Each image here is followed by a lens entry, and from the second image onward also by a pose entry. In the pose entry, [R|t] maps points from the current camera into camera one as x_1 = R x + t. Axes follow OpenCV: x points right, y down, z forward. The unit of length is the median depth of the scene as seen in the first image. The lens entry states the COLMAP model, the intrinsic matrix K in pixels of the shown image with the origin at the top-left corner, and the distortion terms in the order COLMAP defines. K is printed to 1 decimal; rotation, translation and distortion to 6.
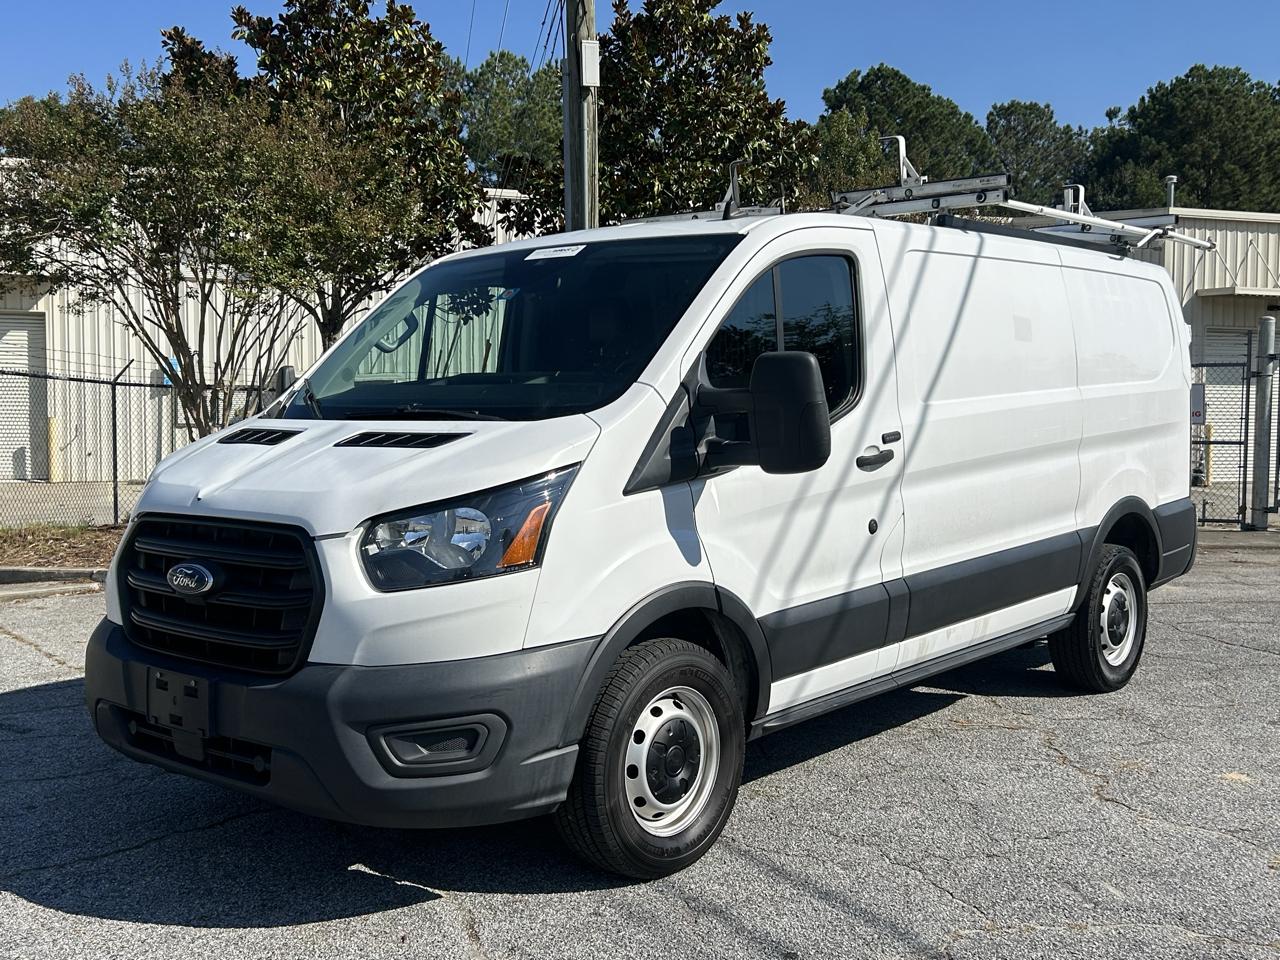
lens RADIAL K [[1388.9, 0, 638.4], [0, 1388.9, 484.5], [0, 0, 1]] dist [0.118034, -0.280264]
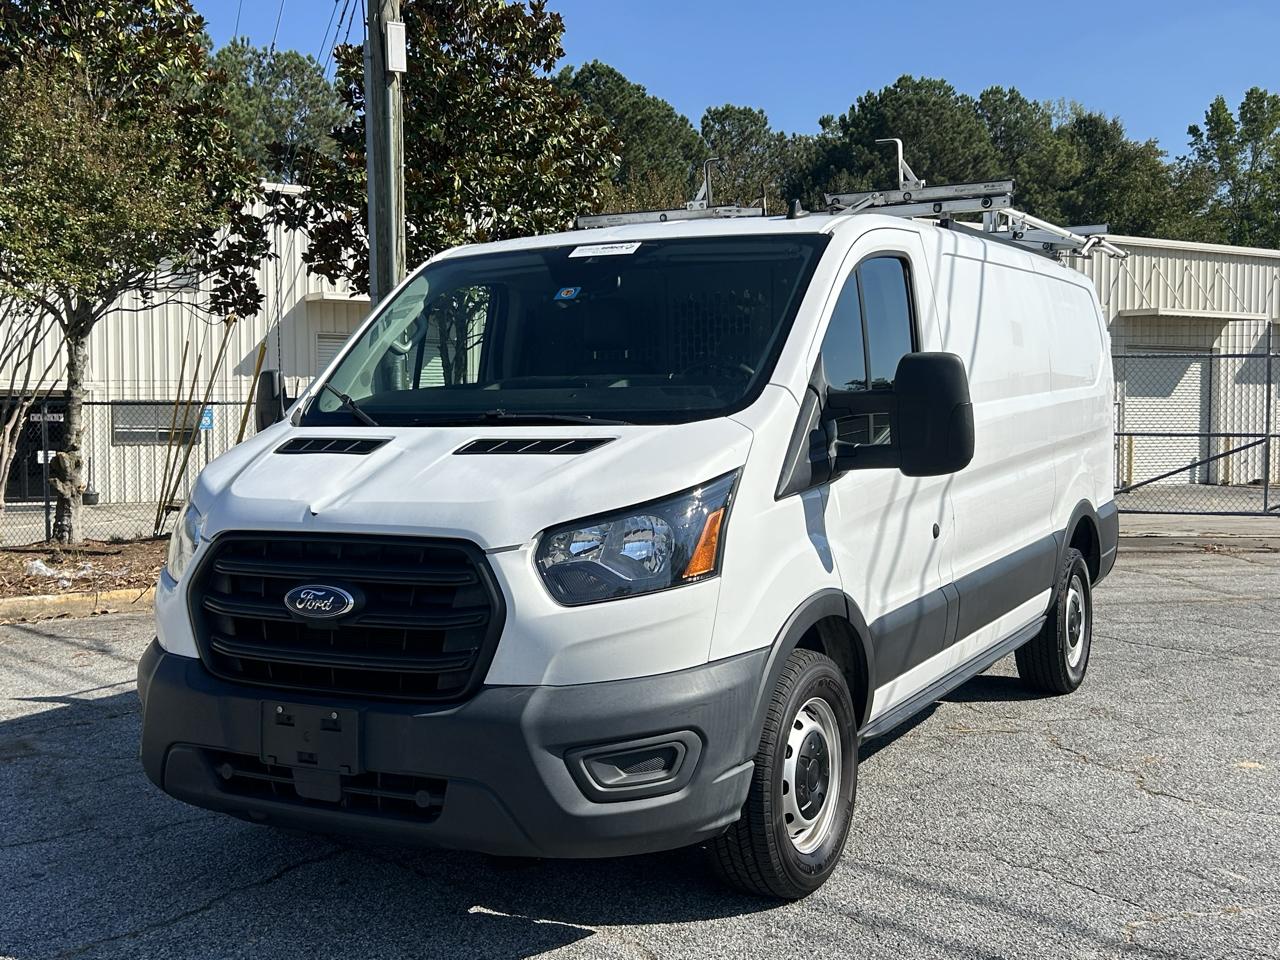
lens RADIAL K [[1492.1, 0, 638.5], [0, 1492.1, 480.8], [0, 0, 1]] dist [0.132571, -0.335985]
pose [[0.977201, -0.015383, 0.211758, -0.199364], [0.018766, 0.999726, -0.013977, 0.004178], [-0.211485, 0.017632, 0.977222, 0.002763]]
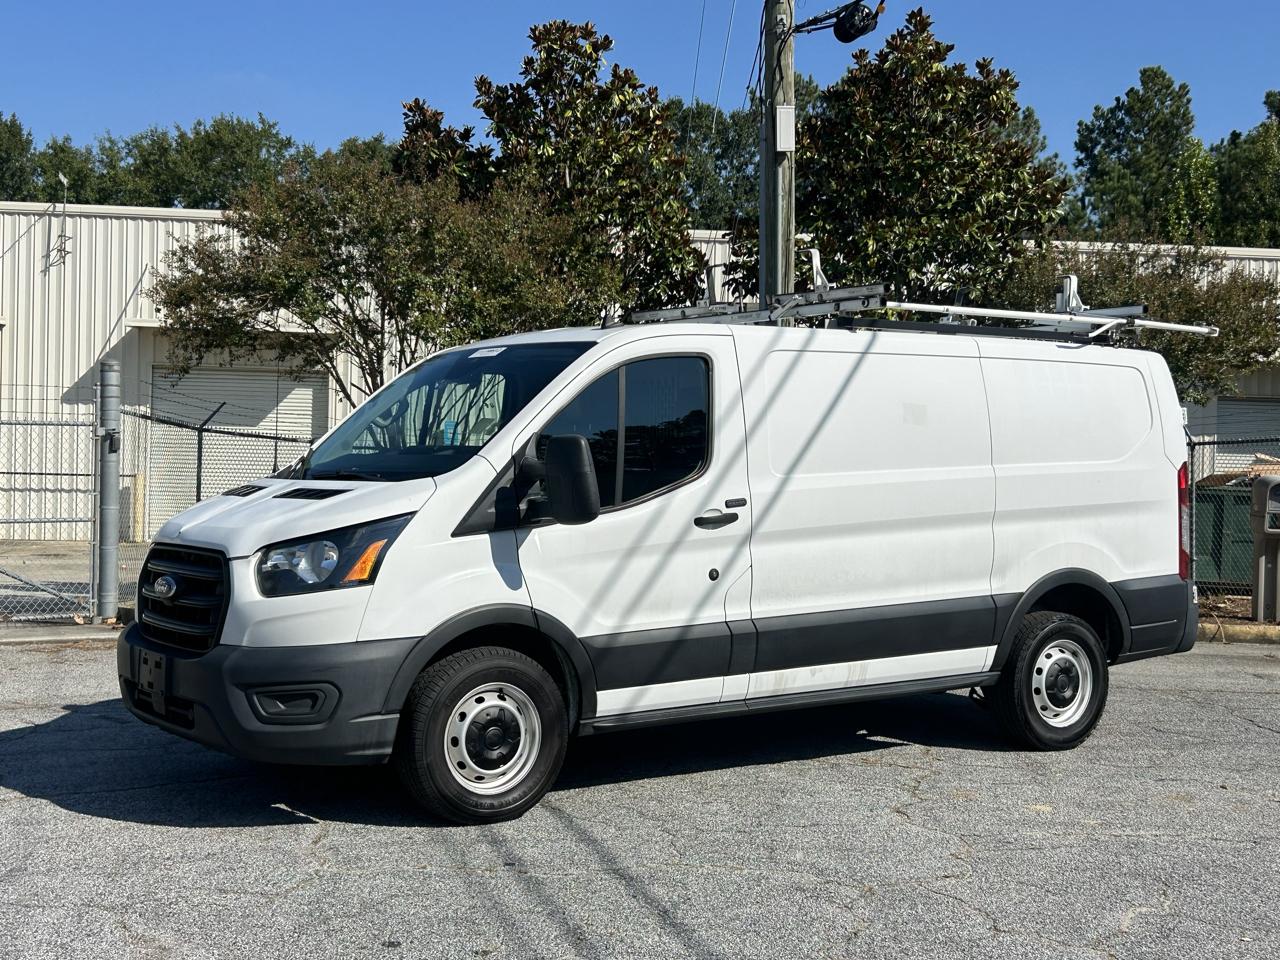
lens RADIAL K [[1692.4, 0, 627.9], [0, 1692.4, 457.0], [0, 0, 1]] dist [0.189460, -0.620210]
pose [[0.966624, 0.016575, -0.255664, 0.362310], [-0.033587, 0.997491, -0.062316, 0.017038], [0.253990, 0.068823, 0.964755, -0.360231]]
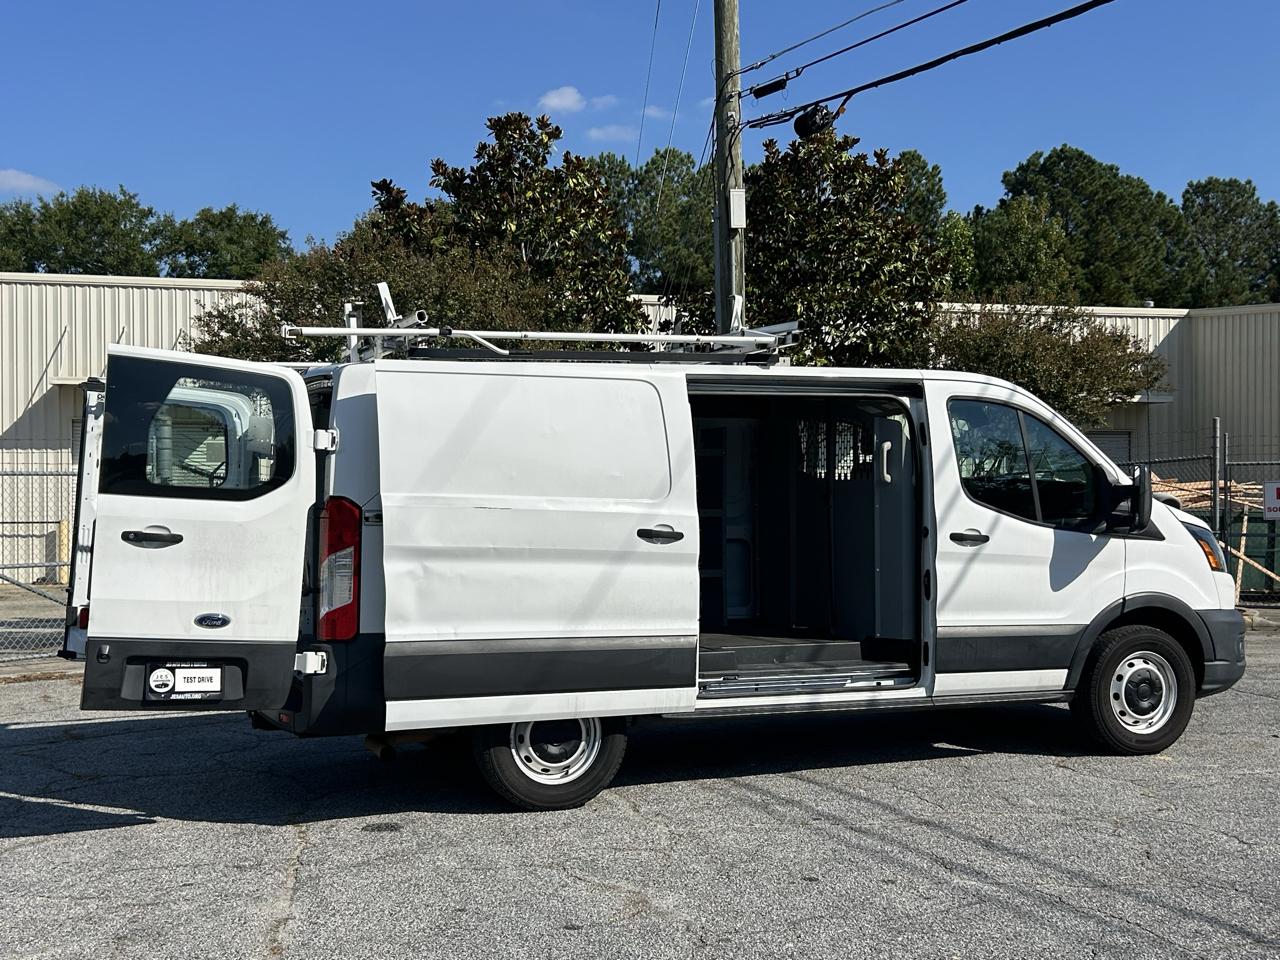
lens RADIAL K [[1512.9, 0, 640.4], [0, 1512.9, 485.8], [0, 0, 1]] dist [0.173812, -0.513118]
pose [[0.993245, -0.008382, -0.115734, 0.062526], [0.000359, 0.997604, -0.069177, 0.030714], [0.116037, 0.068668, 0.990868, -0.509454]]
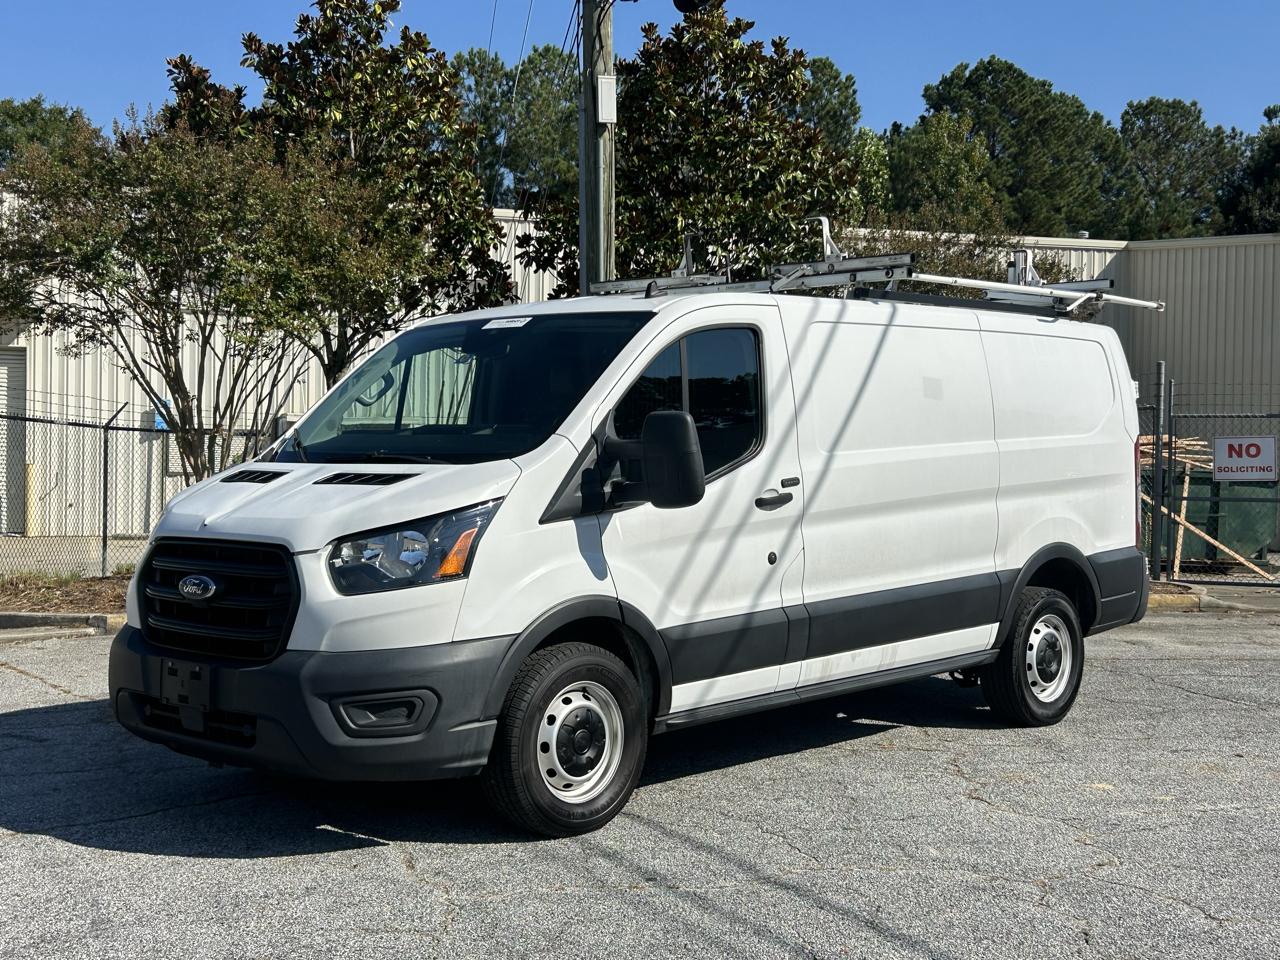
lens RADIAL K [[1692.4, 0, 627.9], [0, 1692.4, 457.0], [0, 0, 1]] dist [0.189460, -0.620210]
pose [[0.998622, 0.007577, -0.051934, 0.091749], [-0.010451, 0.998416, -0.055279, 0.019257], [0.051433, 0.055745, 0.997119, -0.326039]]
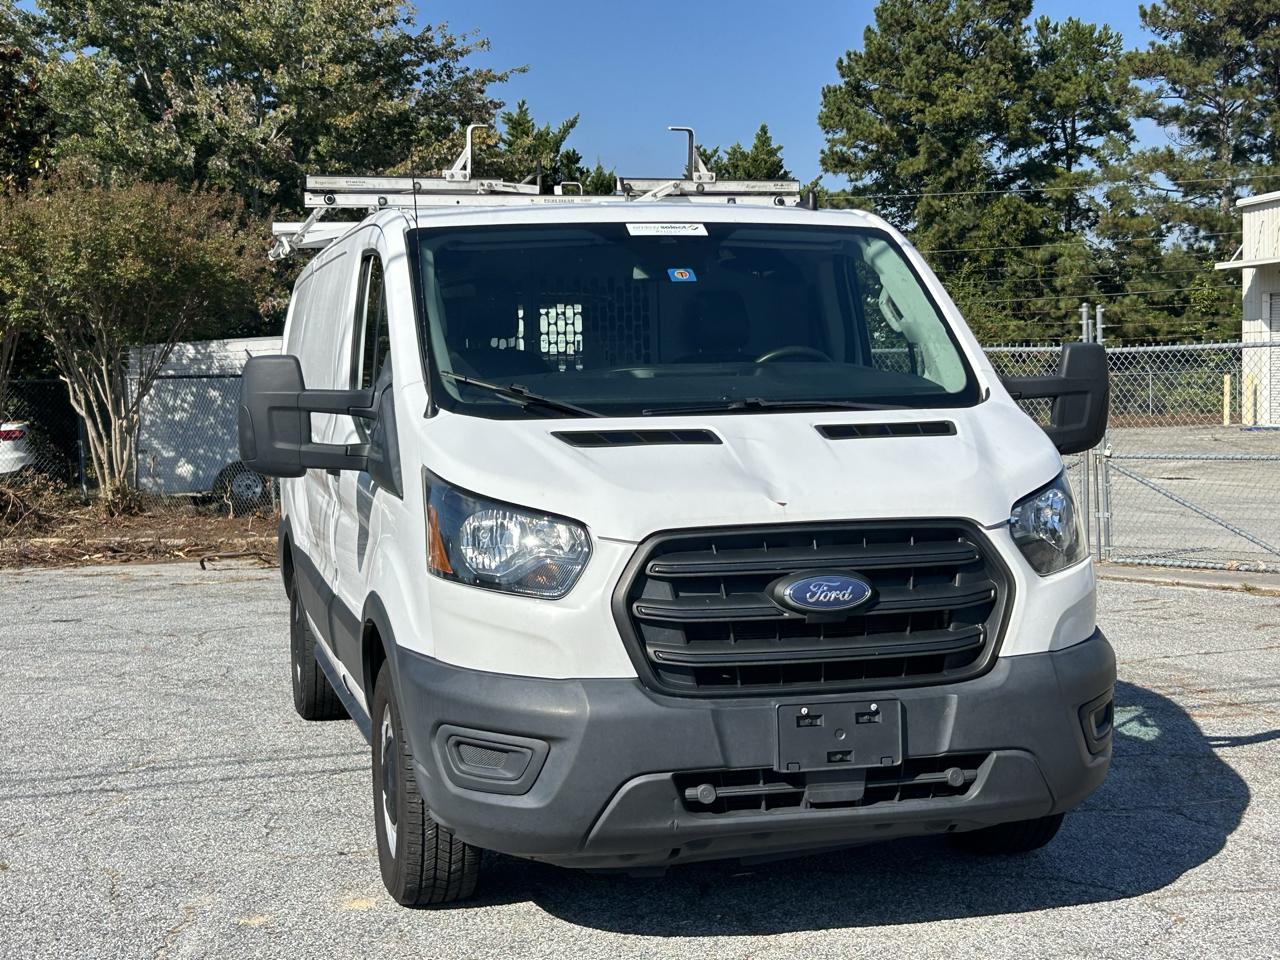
lens RADIAL K [[1874.3, 0, 632.1], [0, 1874.3, 481.9], [0, 0, 1]] dist [0.214739, -0.782035]
pose [[0.571520, -0.039928, 0.819616, -0.834063], [0.065409, 0.997854, 0.003002, -0.007954], [-0.817977, 0.051895, 0.572905, 0.263533]]
